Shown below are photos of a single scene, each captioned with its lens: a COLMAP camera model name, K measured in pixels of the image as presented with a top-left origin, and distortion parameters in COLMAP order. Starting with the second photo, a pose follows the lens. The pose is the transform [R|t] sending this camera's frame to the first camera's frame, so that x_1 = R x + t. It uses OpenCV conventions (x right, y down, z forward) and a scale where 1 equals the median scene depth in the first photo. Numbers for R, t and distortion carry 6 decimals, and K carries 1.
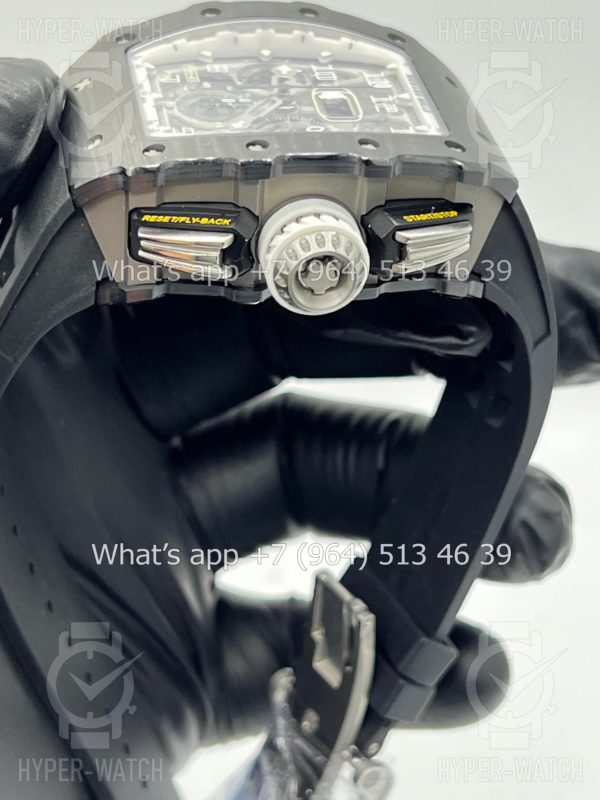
lens RADIAL K [[1909.1, 0, 294.5], [0, 1909.1, 402.0], [0, 0, 1]] dist [0.183730, 0.000000]
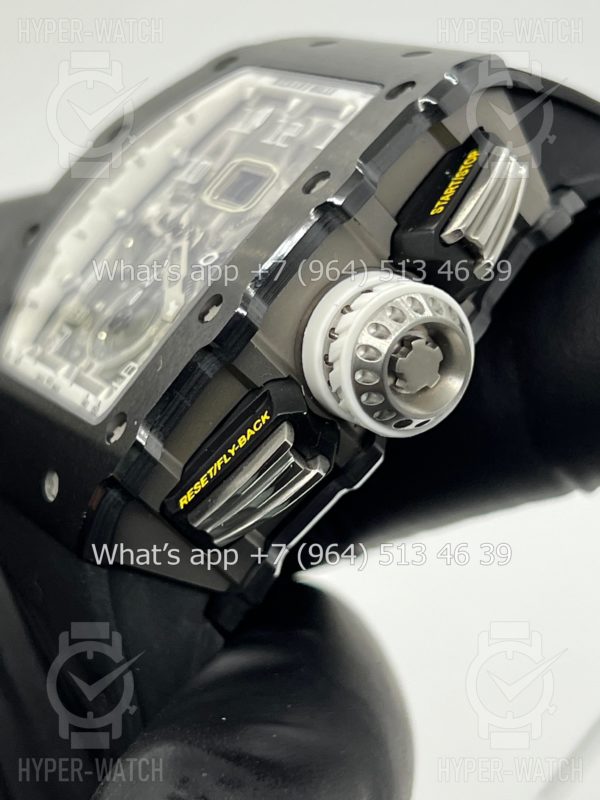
lens RADIAL K [[1909.1, 0, 300.2], [0, 1909.1, 397.7], [0, 0, 1]] dist [0.183730, 0.000000]
pose [[0.655048, -0.755118, -0.026628, -0.003931], [0.752904, 0.655283, -0.061151, -0.045453], [0.063625, 0.020009, 0.997773, 0.310605]]
